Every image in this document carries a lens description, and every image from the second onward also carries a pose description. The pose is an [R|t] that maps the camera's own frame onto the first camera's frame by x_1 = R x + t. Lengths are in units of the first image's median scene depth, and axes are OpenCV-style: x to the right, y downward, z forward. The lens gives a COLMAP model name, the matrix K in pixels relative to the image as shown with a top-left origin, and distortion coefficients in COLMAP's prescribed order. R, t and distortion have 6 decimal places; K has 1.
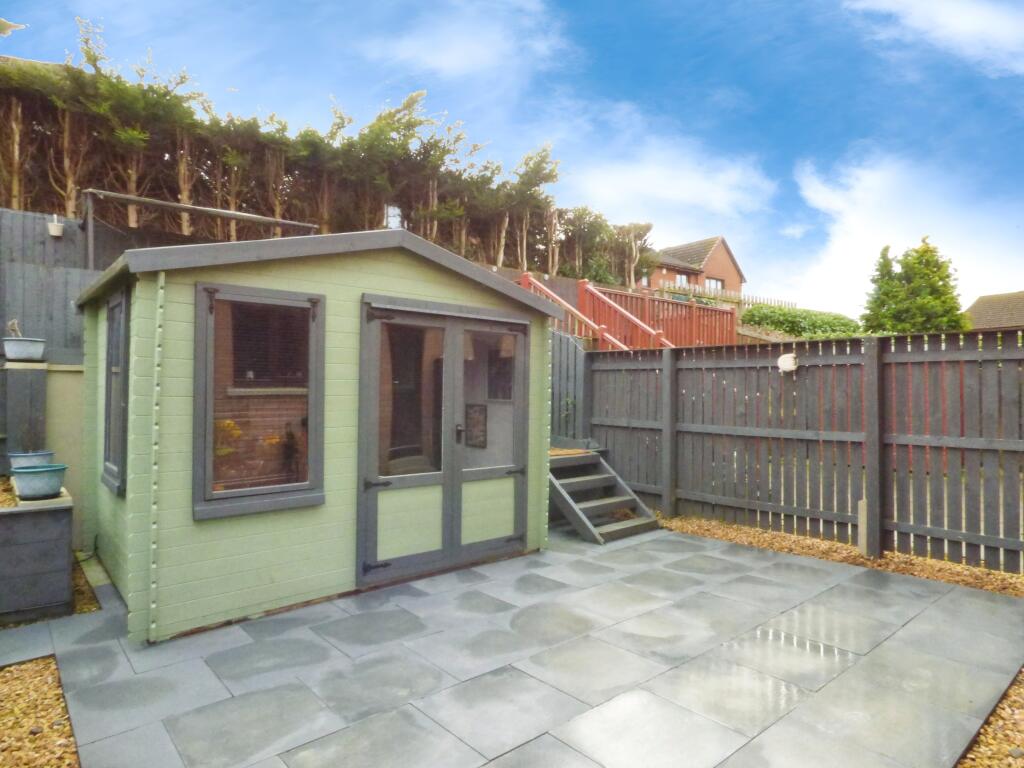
lens RADIAL K [[624.4, 0, 512.0], [0, 624.4, 384.0], [0, 0, 1]] dist [0.035619, 0.000115]
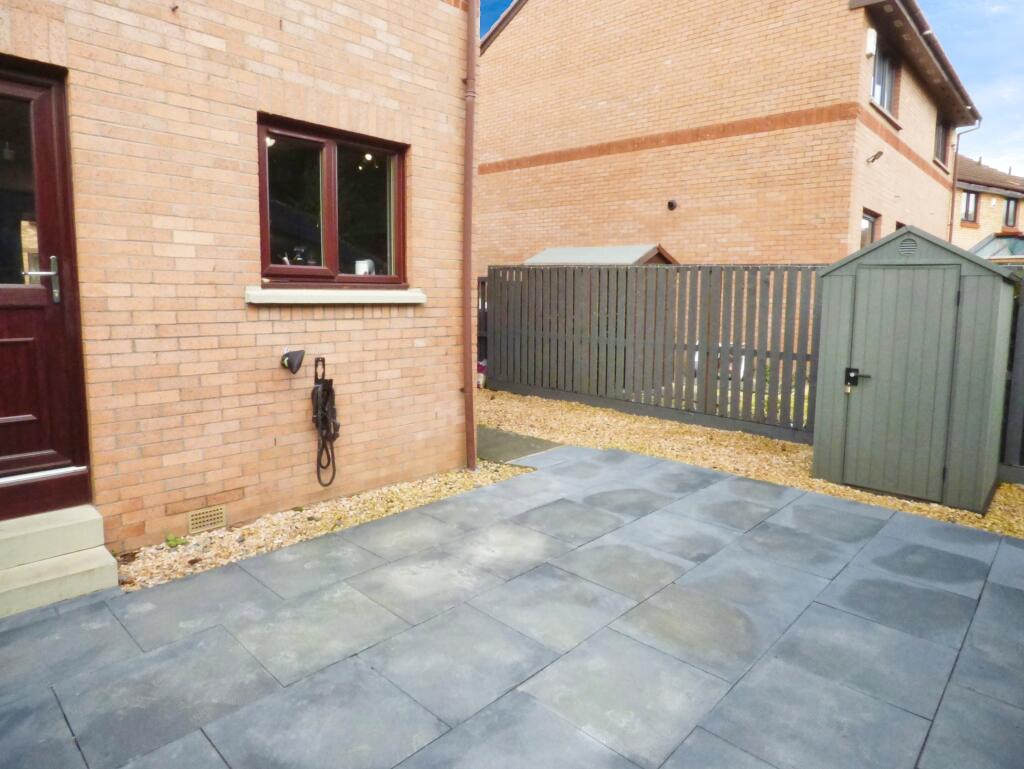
lens RADIAL K [[614.8, 0, 512.8], [0, 614.8, 350.4], [0, 0, 1]] dist [-0.002282, -0.001037]
pose [[-0.994771, -0.008391, -0.101783, 0.321380], [-0.017299, 0.996062, 0.086951, 0.006198], [0.100653, 0.088257, -0.990999, 1.522338]]
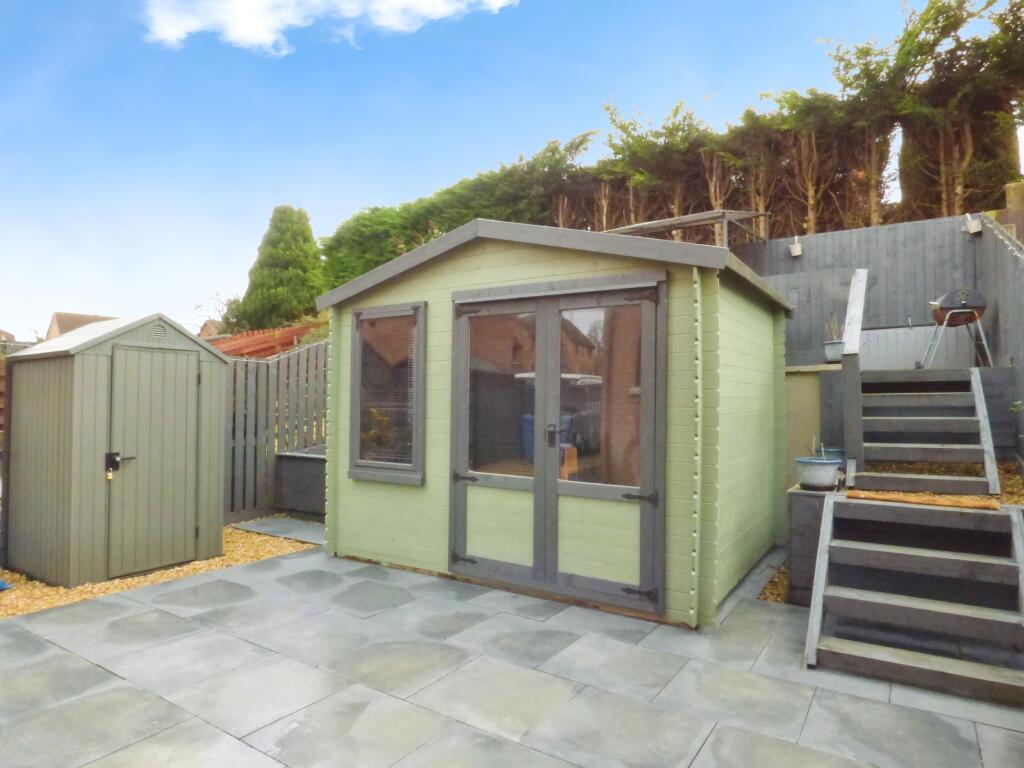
lens RADIAL K [[625.0, 0, 512.0], [0, 625.0, 384.0], [0, 0, 1]] dist [-0.000502, -0.000130]
pose [[0.264116, -0.027818, -0.964090, 0.823477], [0.003863, 0.999606, -0.027784, 0.039556], [0.964483, 0.003614, 0.264119, 0.852858]]
